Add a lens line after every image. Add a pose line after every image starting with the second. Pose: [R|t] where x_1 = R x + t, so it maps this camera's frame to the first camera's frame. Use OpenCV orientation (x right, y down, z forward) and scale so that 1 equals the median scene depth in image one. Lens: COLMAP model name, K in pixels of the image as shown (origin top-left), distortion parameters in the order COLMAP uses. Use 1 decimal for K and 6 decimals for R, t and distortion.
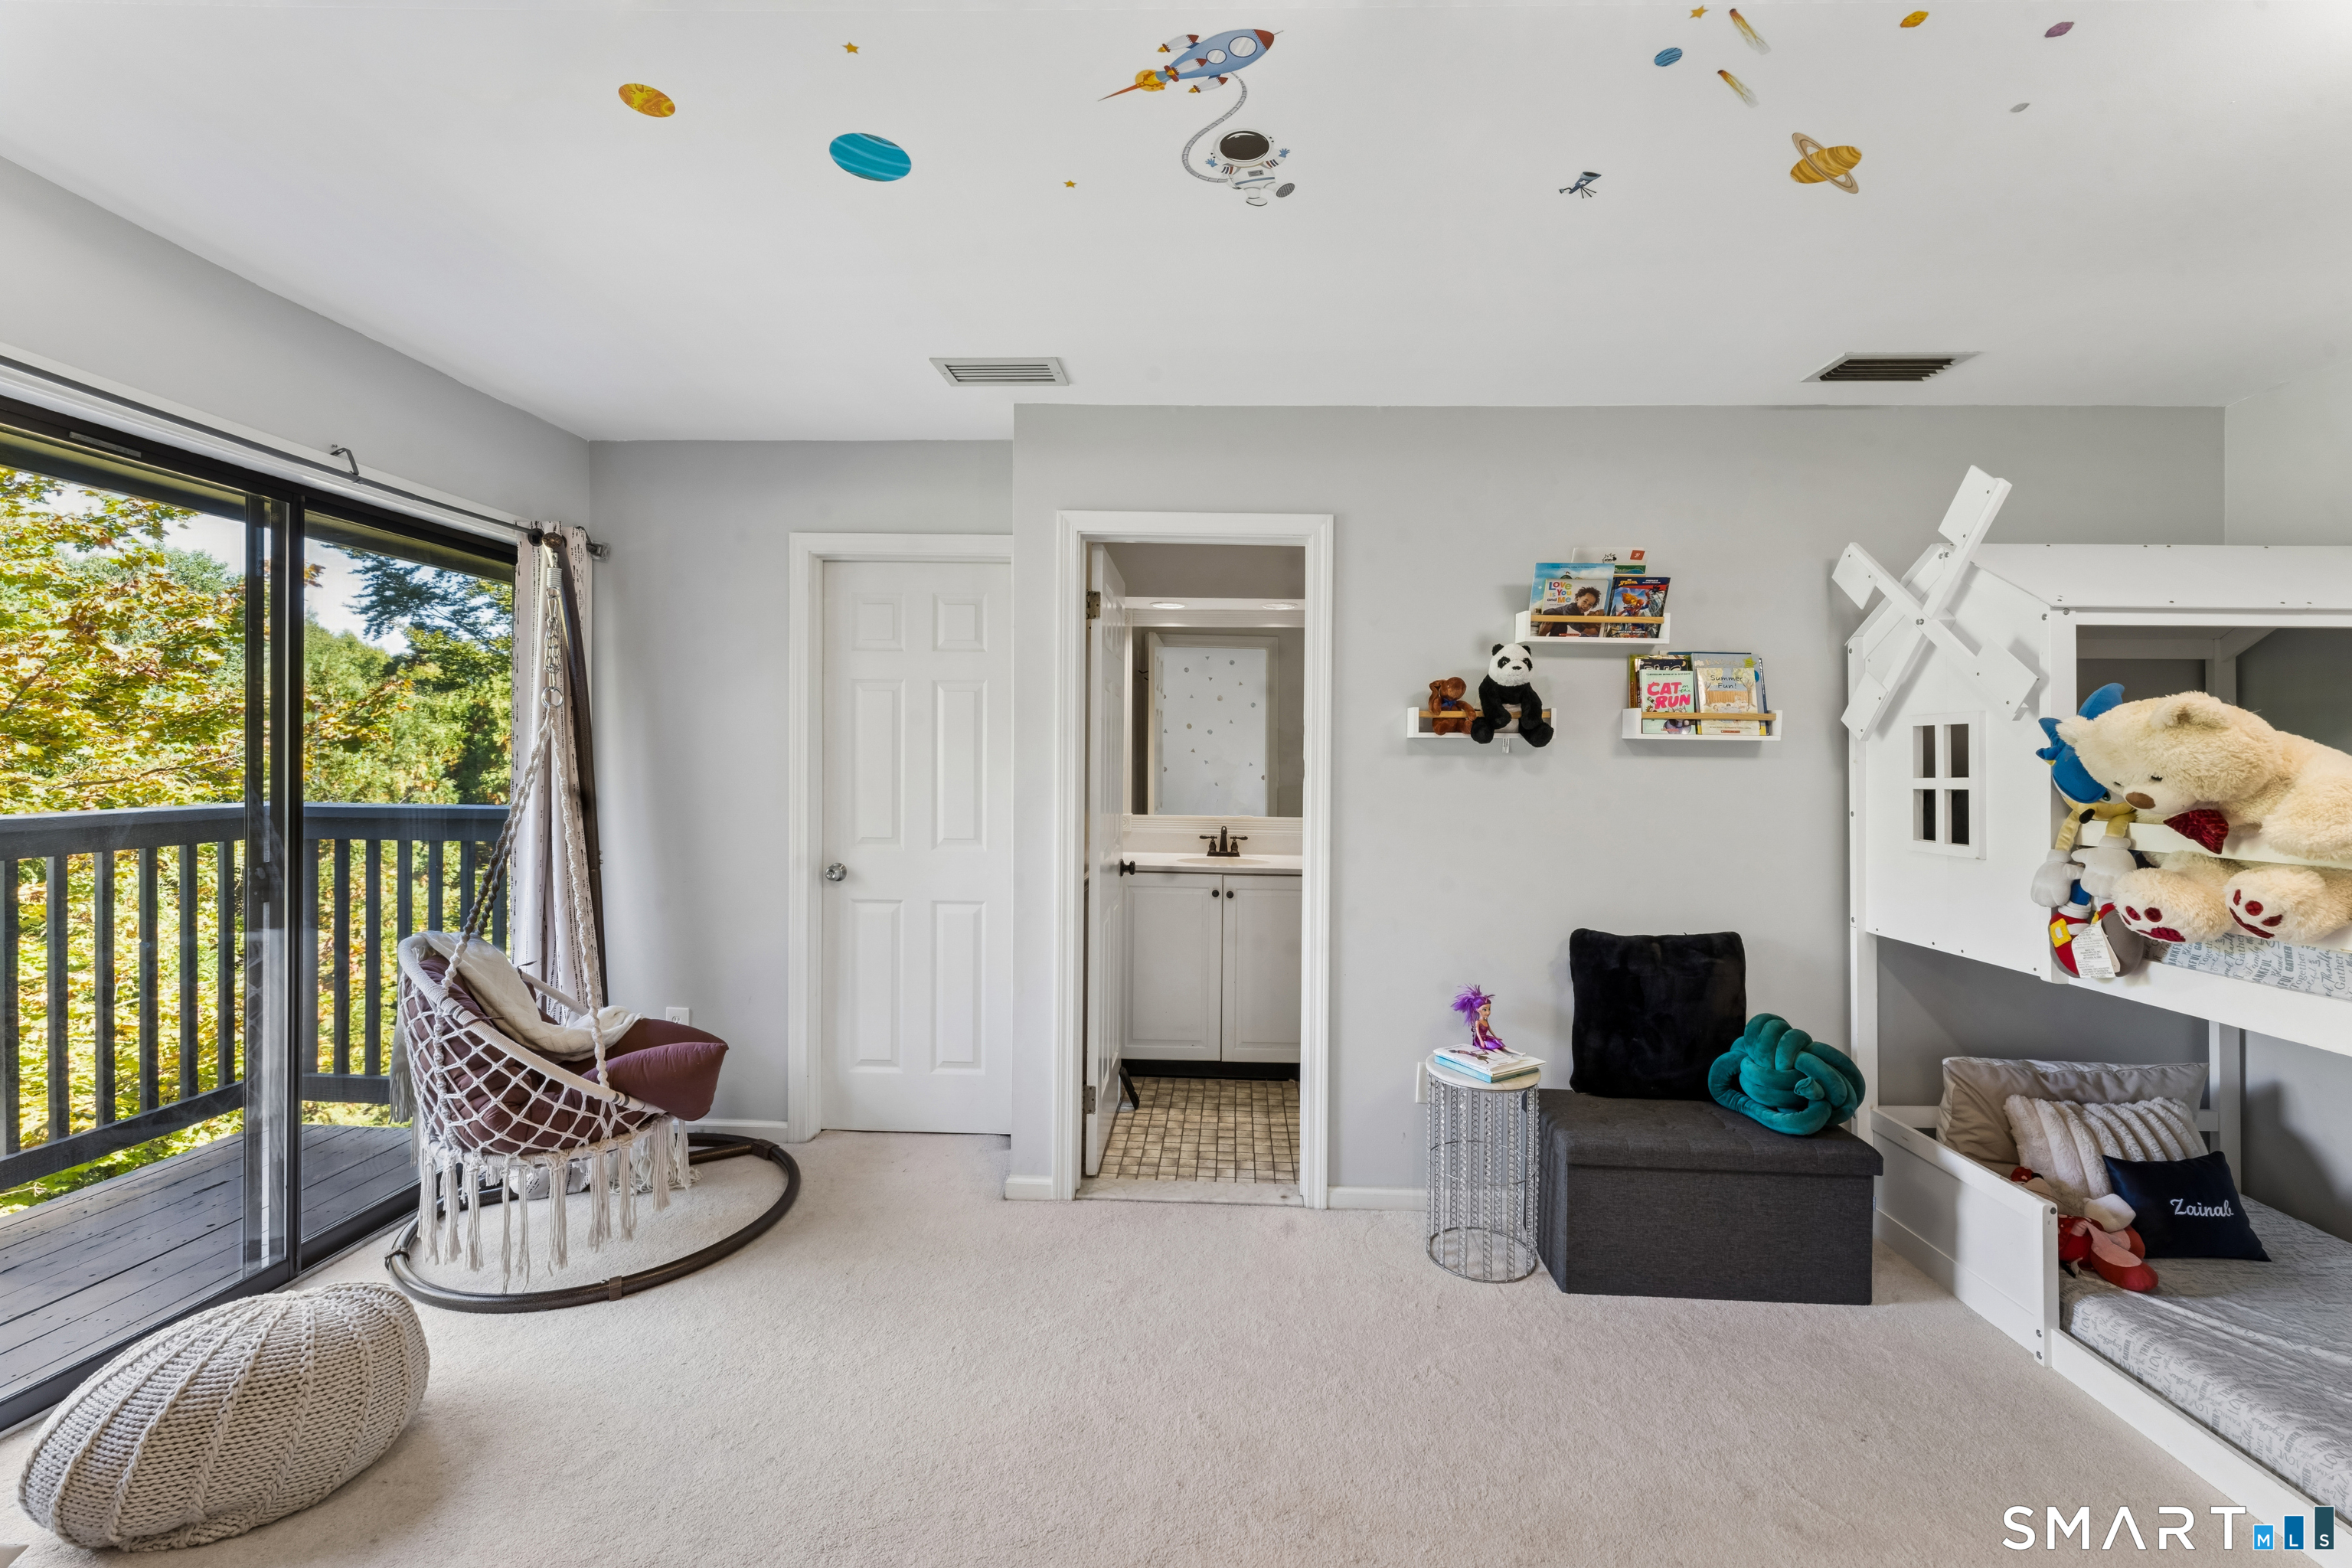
lens RADIAL K [[973.3, 0, 1209.6], [0, 973.3, 735.2], [0, 0, 1]] dist [-0.006959, -0.000382]
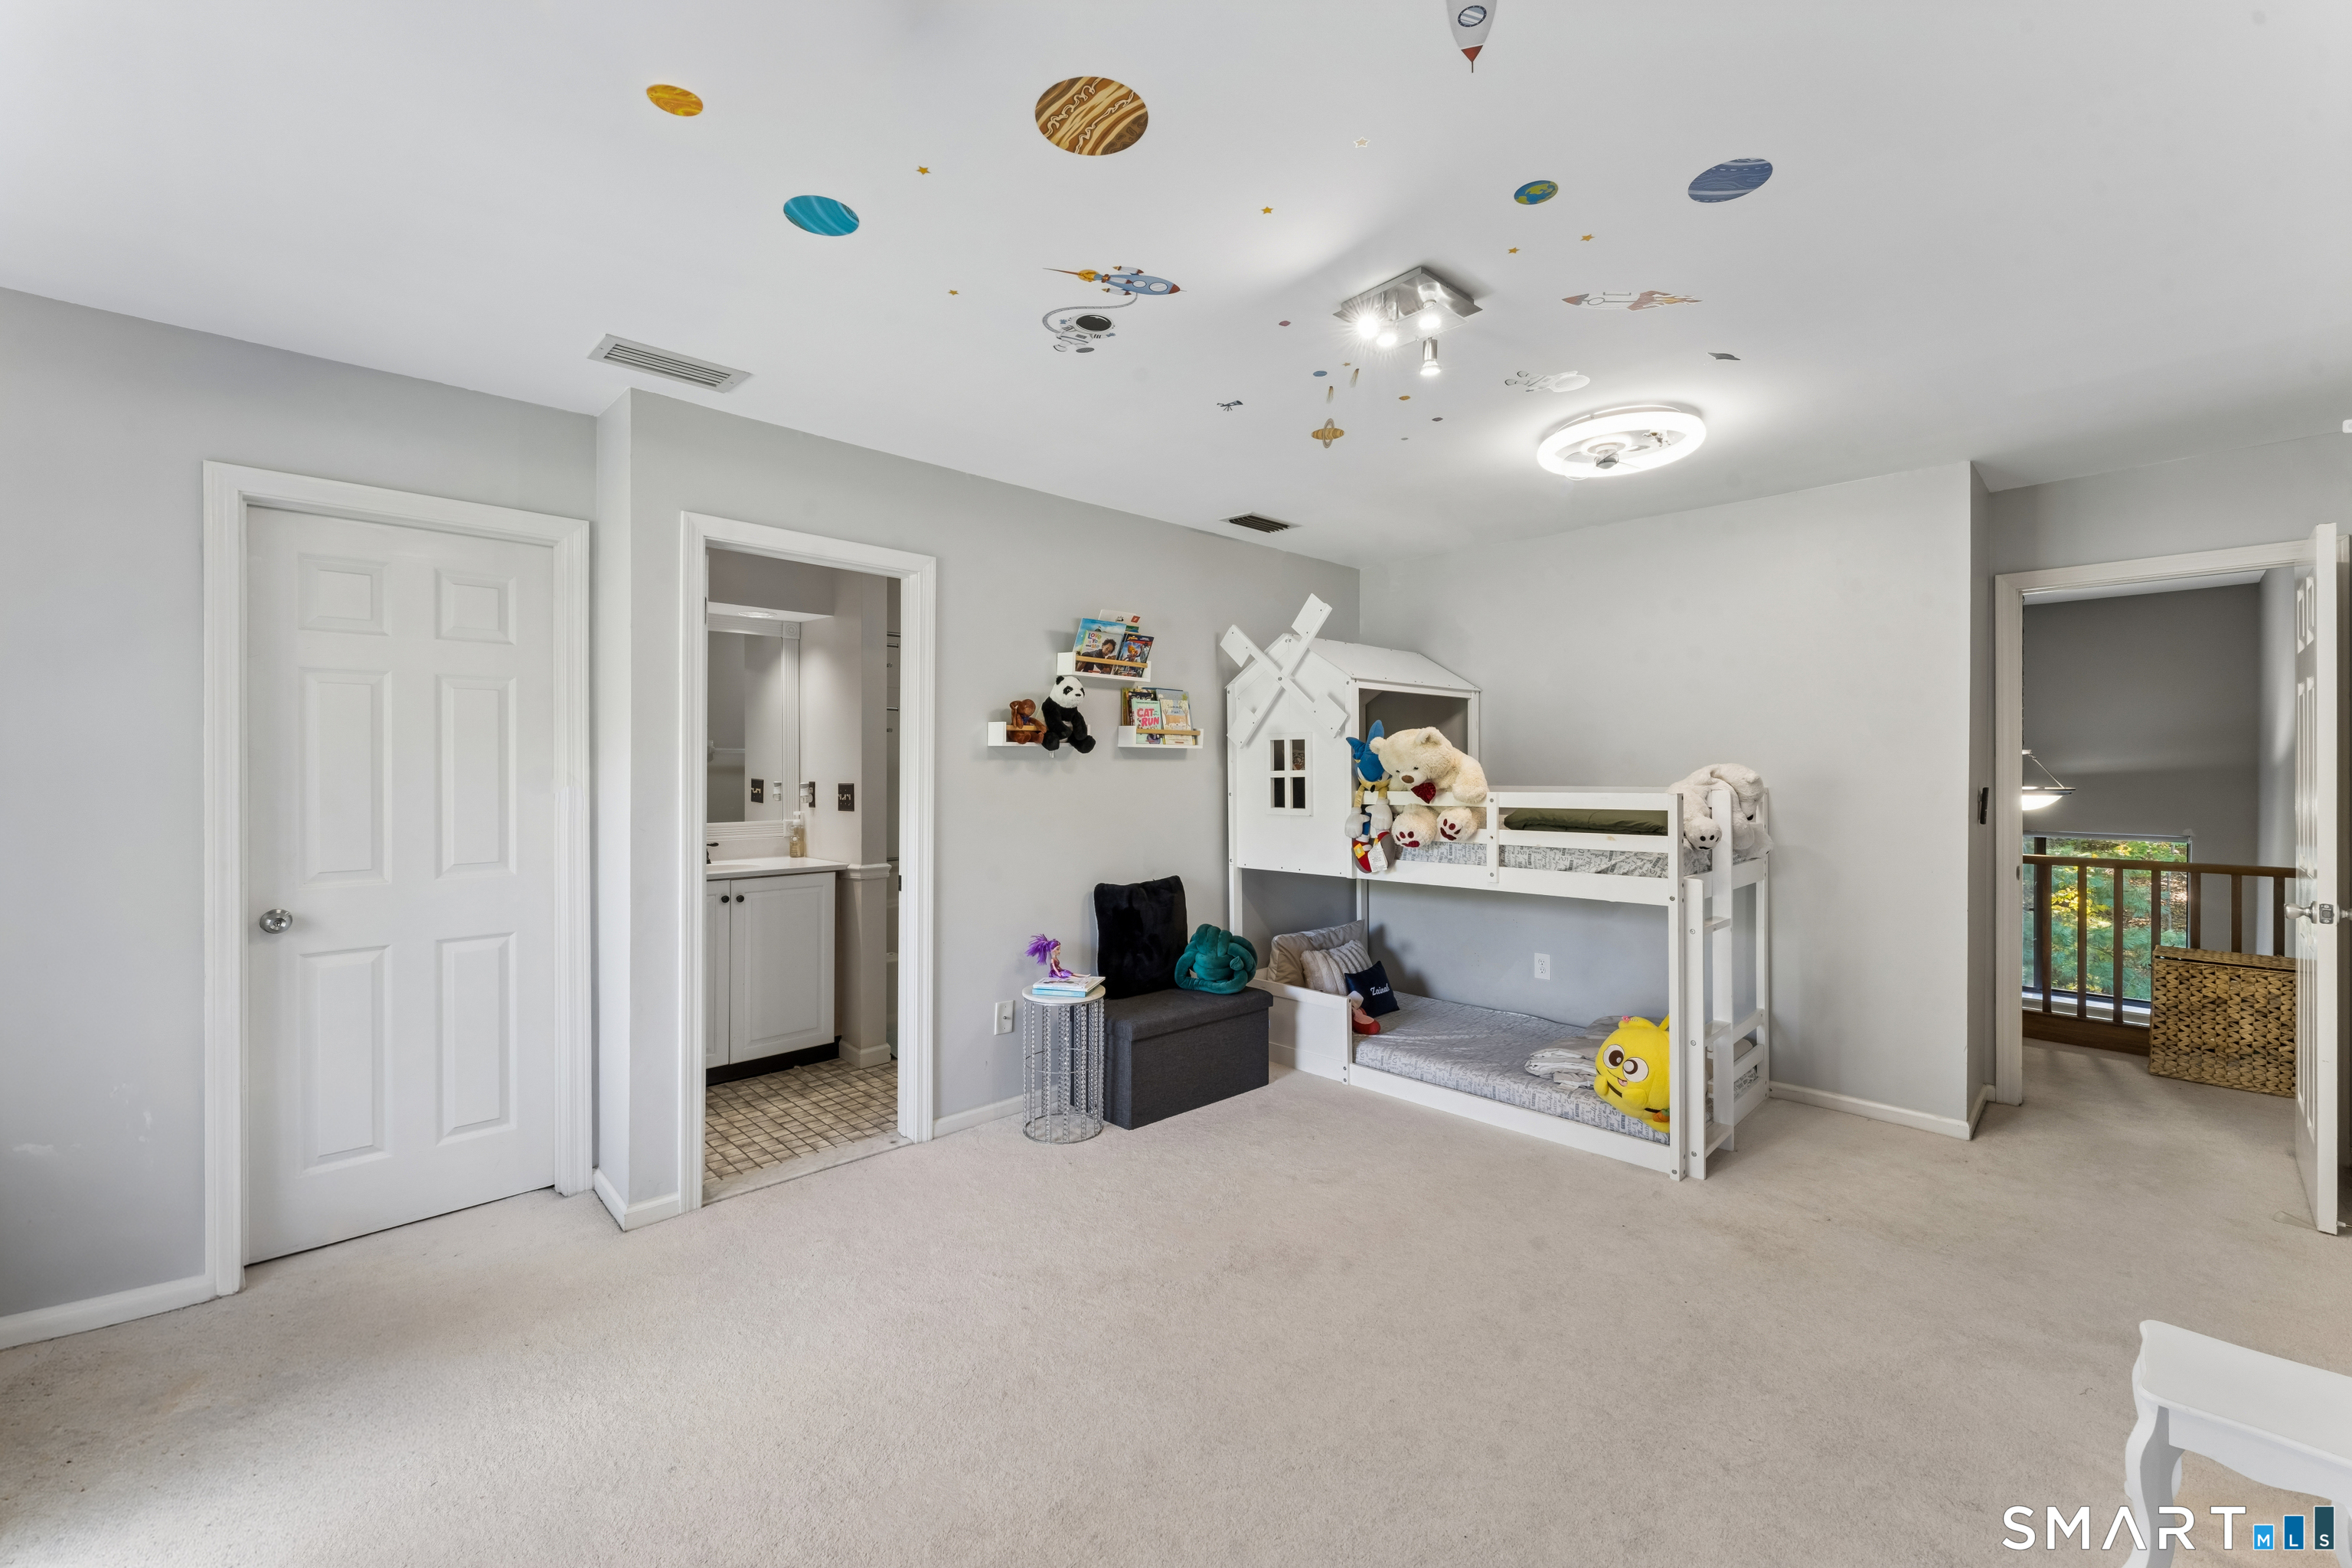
lens RADIAL K [[947.7, 0, 1187.4], [0, 947.7, 754.3], [0, 0, 1]] dist [-0.001285, -0.000043]
pose [[0.691609, -0.003689, 0.722263, -0.523586], [-0.007932, 0.999888, 0.012702, -0.004305], [-0.722229, -0.014513, 0.691502, -0.027832]]
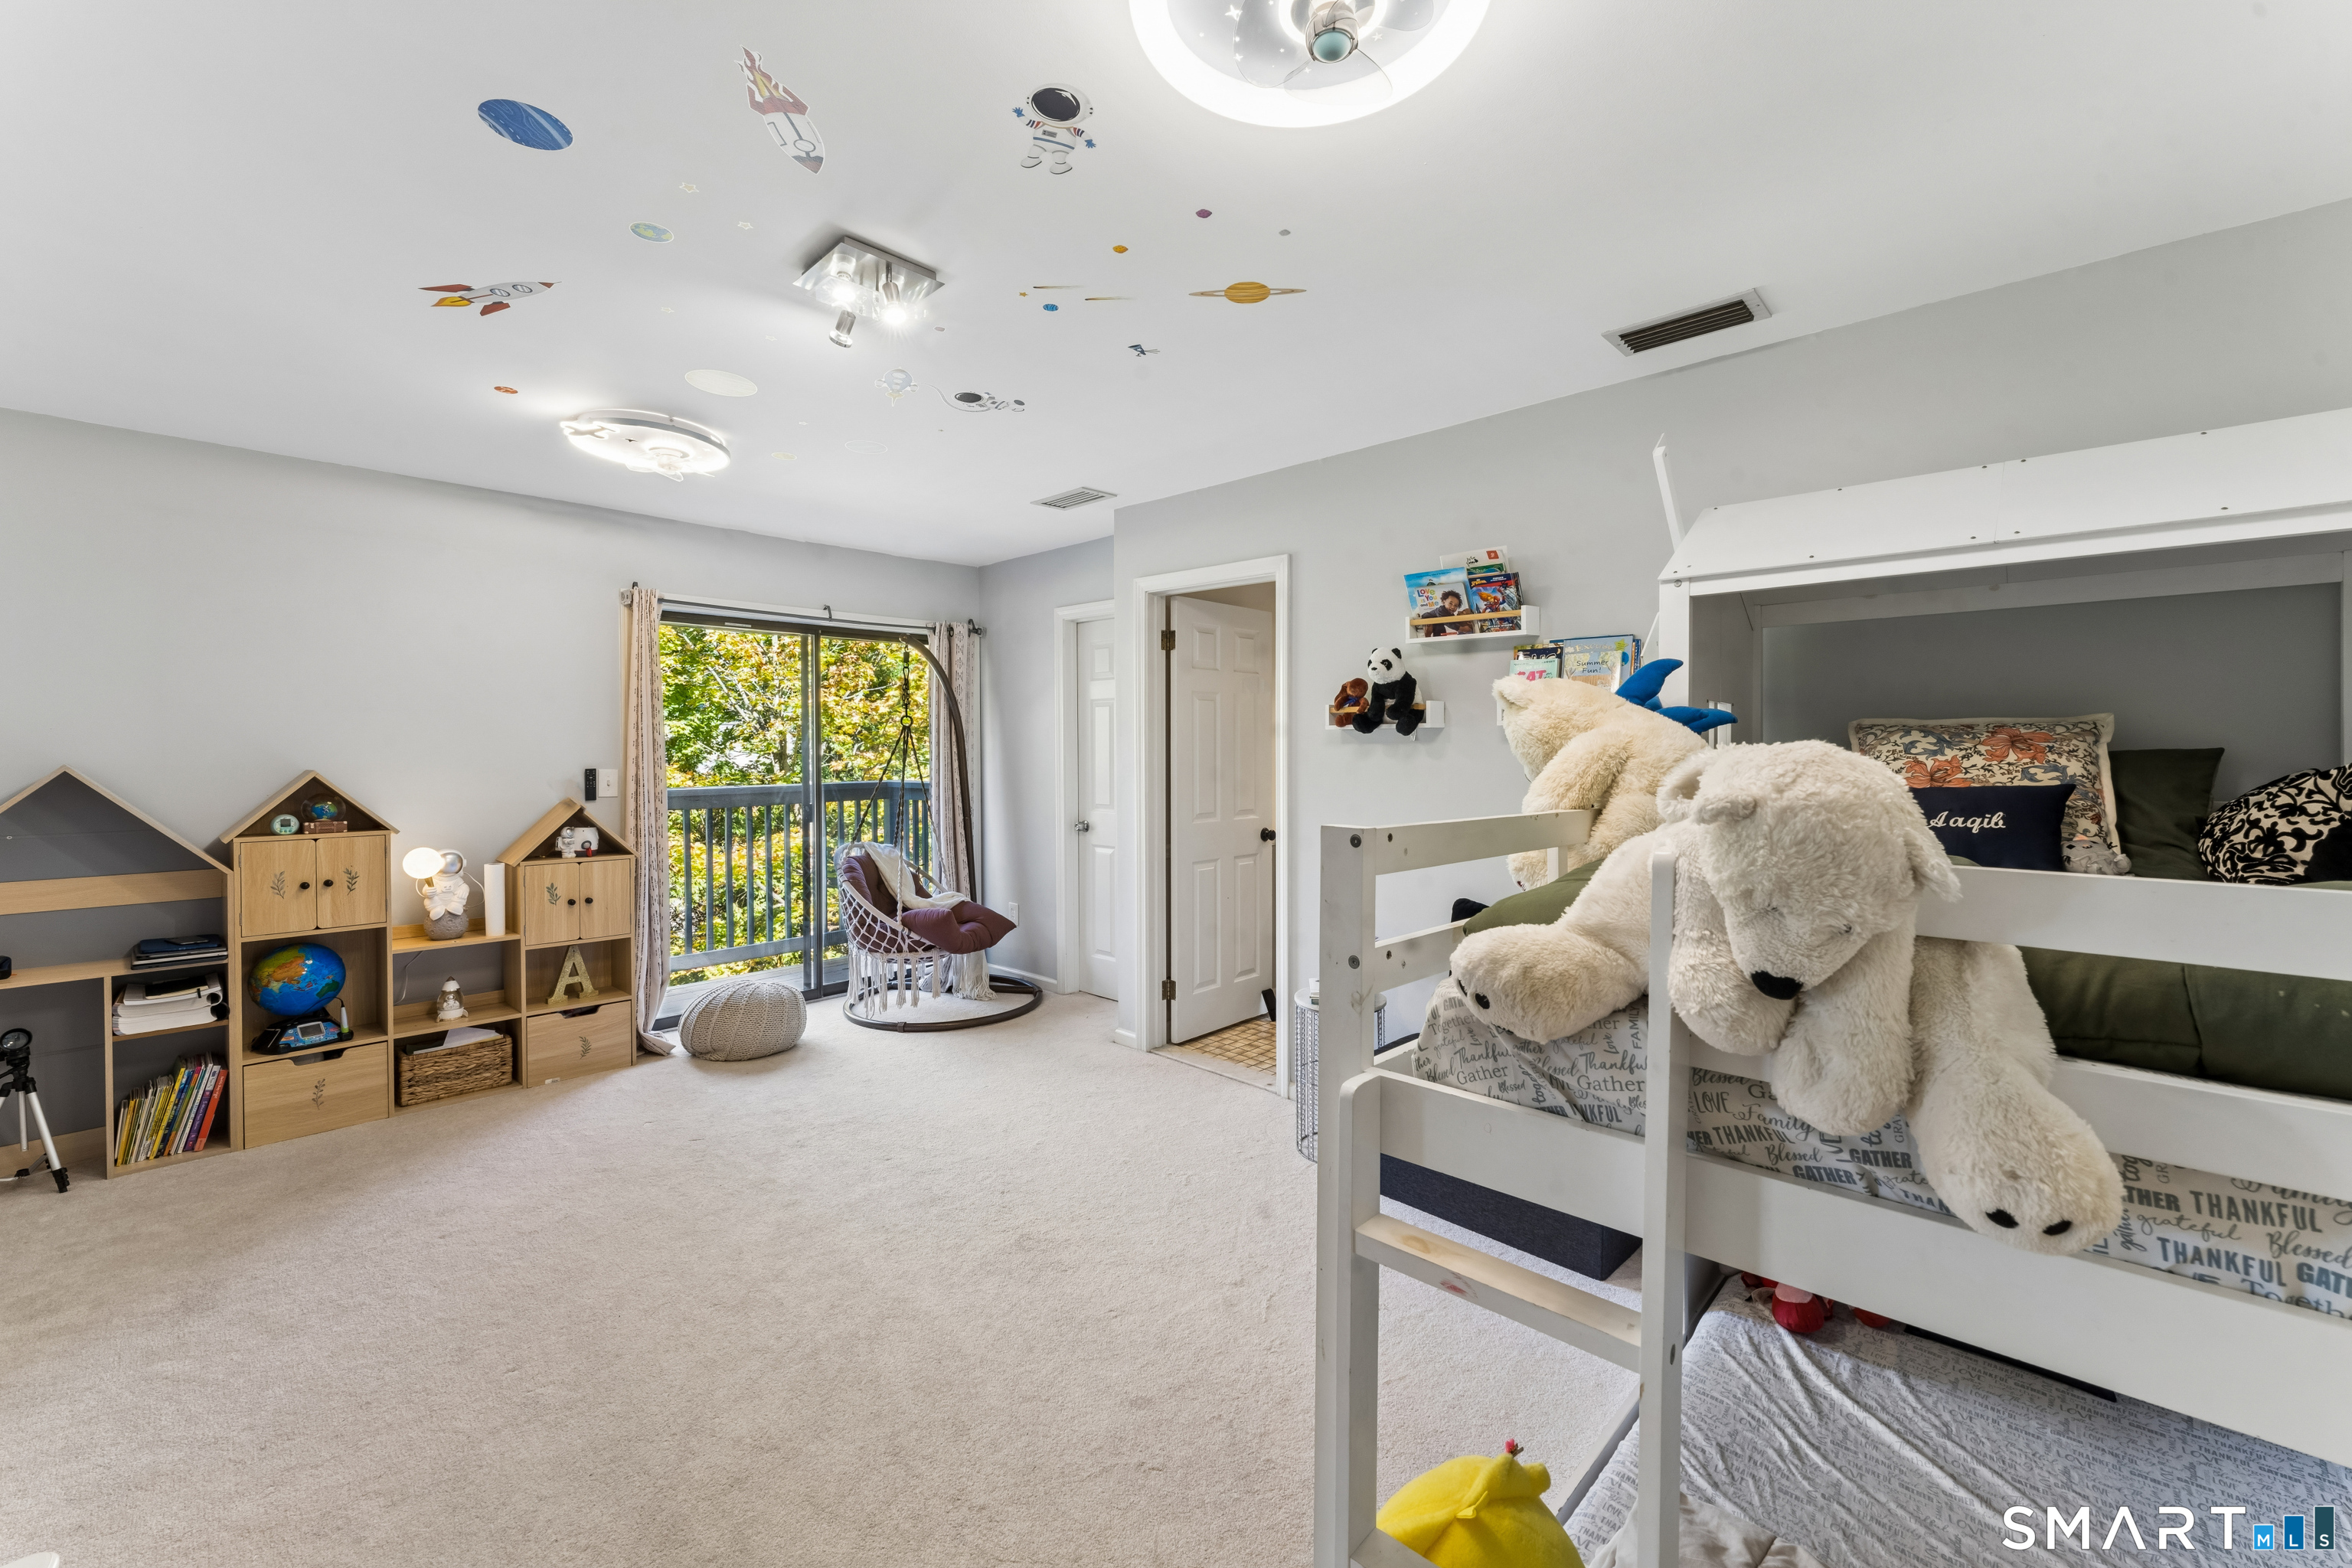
lens RADIAL K [[946.1, 0, 1167.6], [0, 946.1, 747.9], [0, 0, 1]] dist [-0.001355, -0.000090]
pose [[0.744033, -0.012388, -0.668028, 0.876160], [0.024025, 0.999678, 0.008219, 0.011231], [0.667711, -0.022165, 0.744090, -0.025961]]
